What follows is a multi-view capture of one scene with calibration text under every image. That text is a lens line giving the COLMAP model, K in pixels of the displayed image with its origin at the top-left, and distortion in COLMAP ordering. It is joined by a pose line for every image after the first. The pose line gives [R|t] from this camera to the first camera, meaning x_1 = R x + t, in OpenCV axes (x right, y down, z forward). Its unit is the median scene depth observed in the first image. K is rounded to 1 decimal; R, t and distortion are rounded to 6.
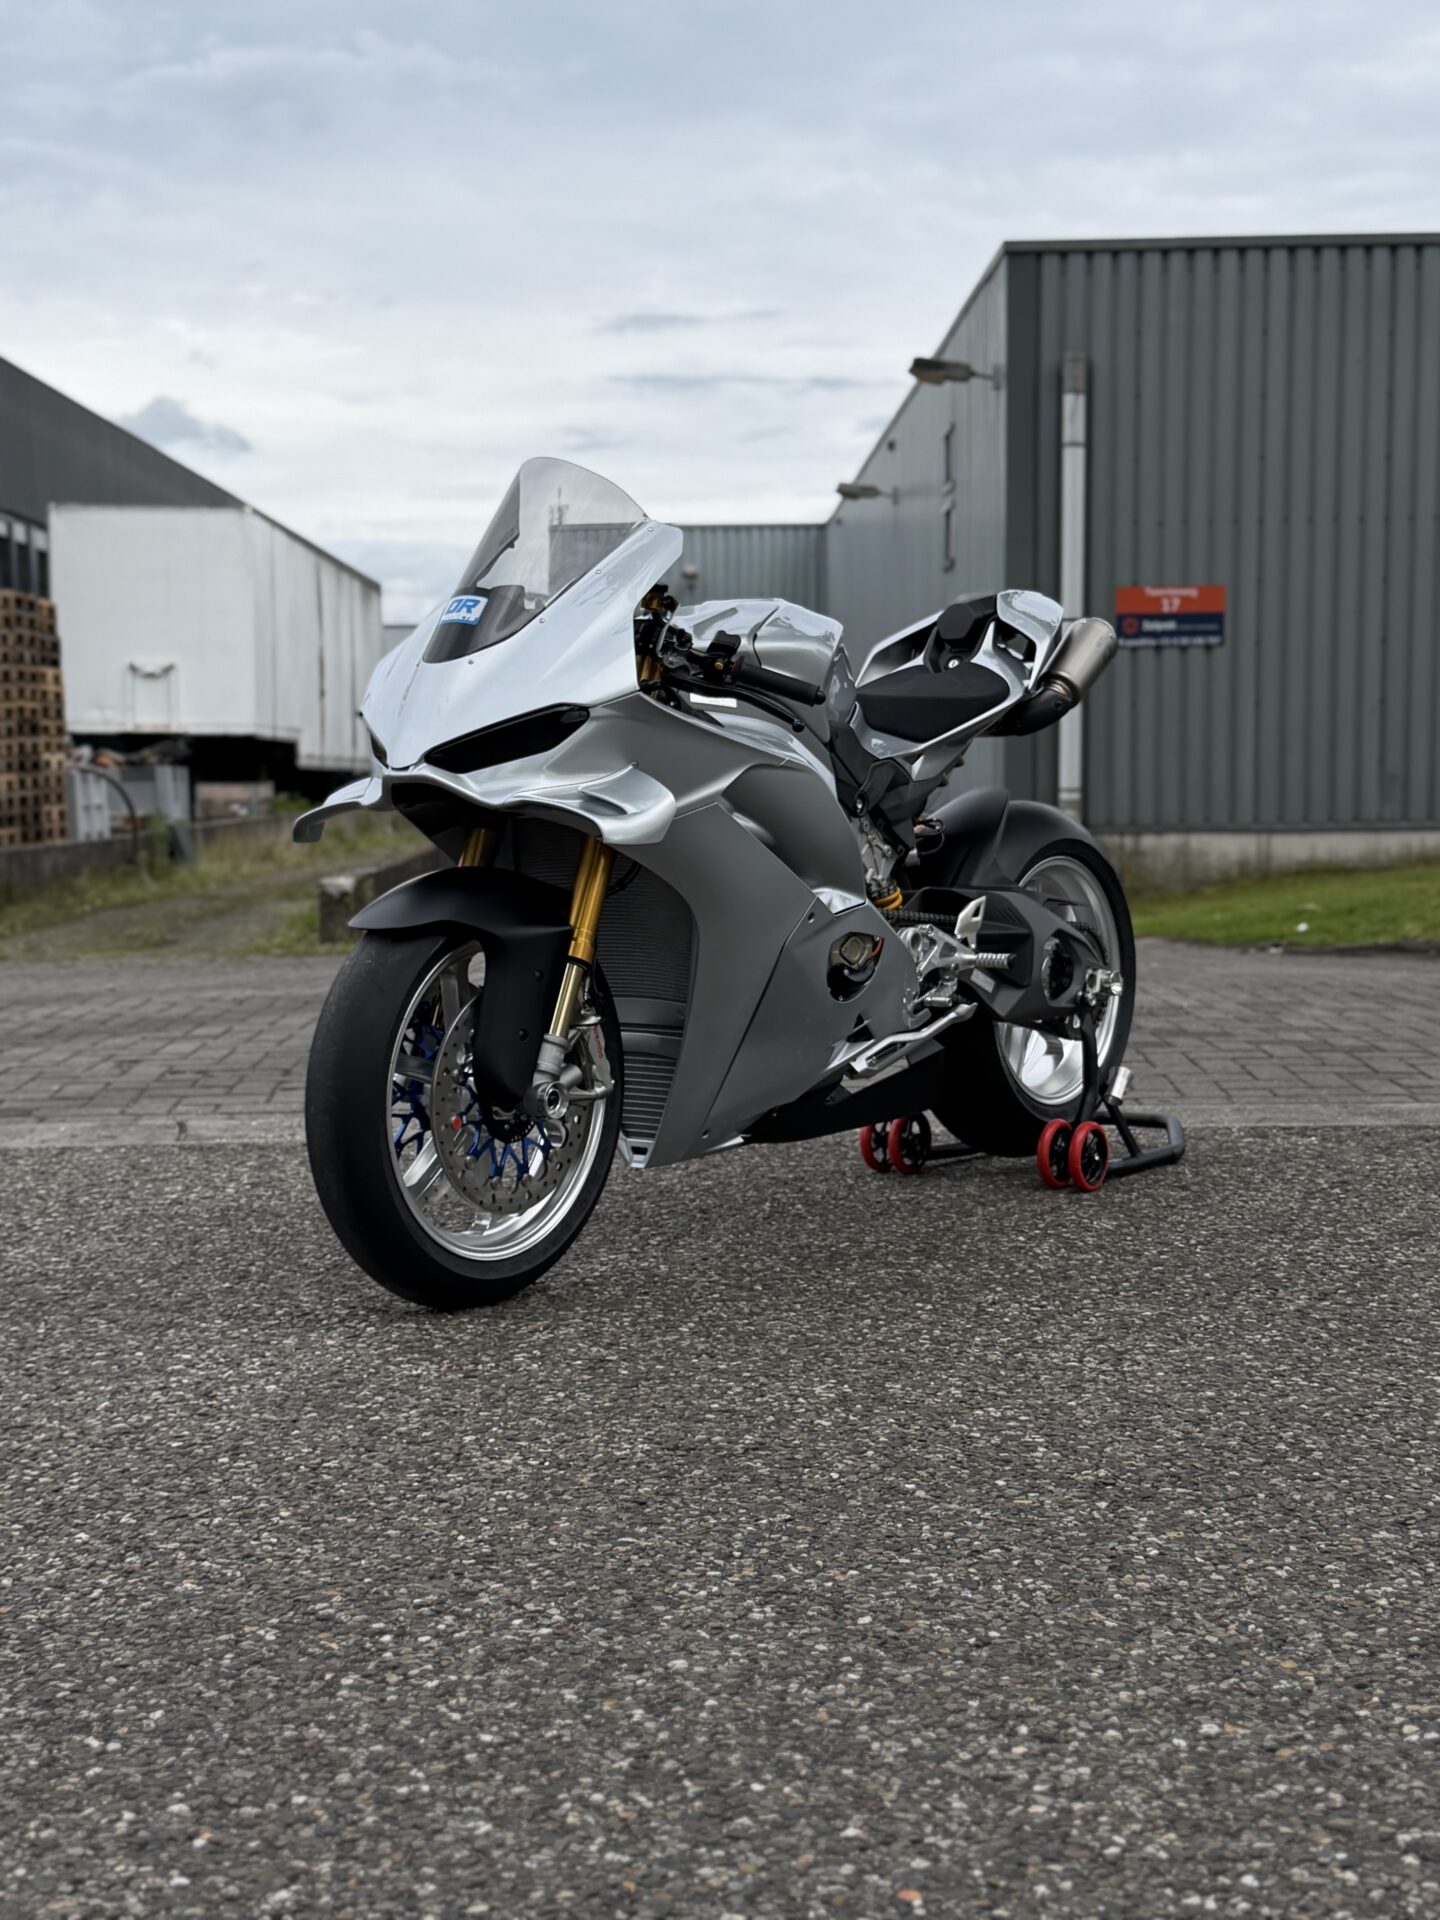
lens RADIAL K [[2492.7, 0, 715.6], [0, 2492.7, 965.5], [0, 0, 1]] dist [0.210853, -0.545277]
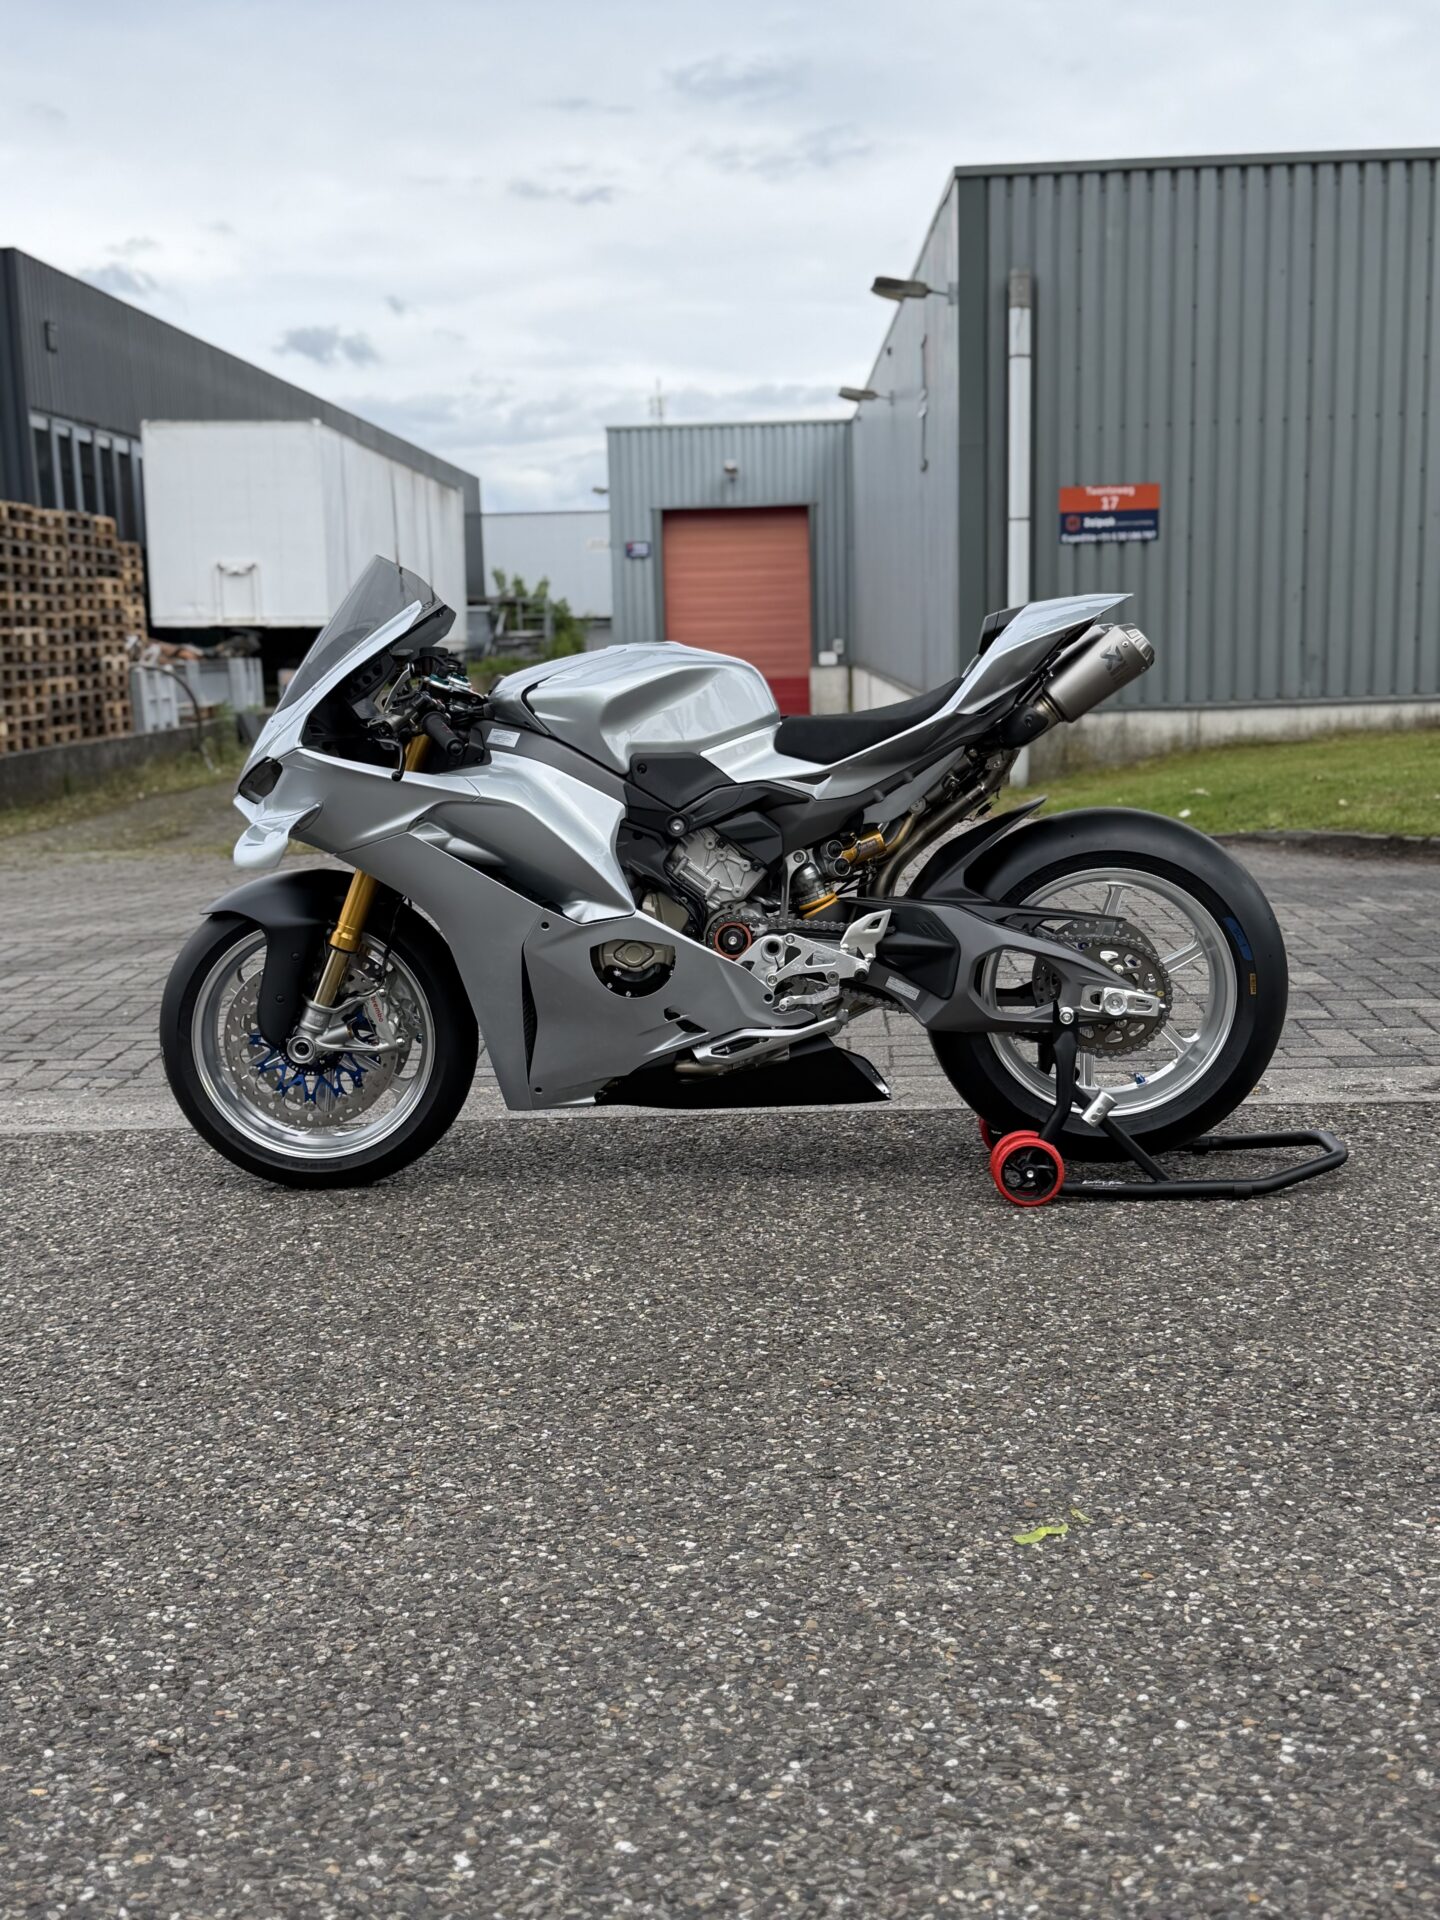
lens RADIAL K [[2146.9, 0, 722.8], [0, 2146.9, 972.5], [0, 0, 1]] dist [0.210638, -0.528829]
pose [[0.999125, -0.011056, -0.040326, 0.336877], [0.014214, 0.996782, 0.078885, -0.114199], [0.039324, -0.079390, 0.996068, 0.215415]]
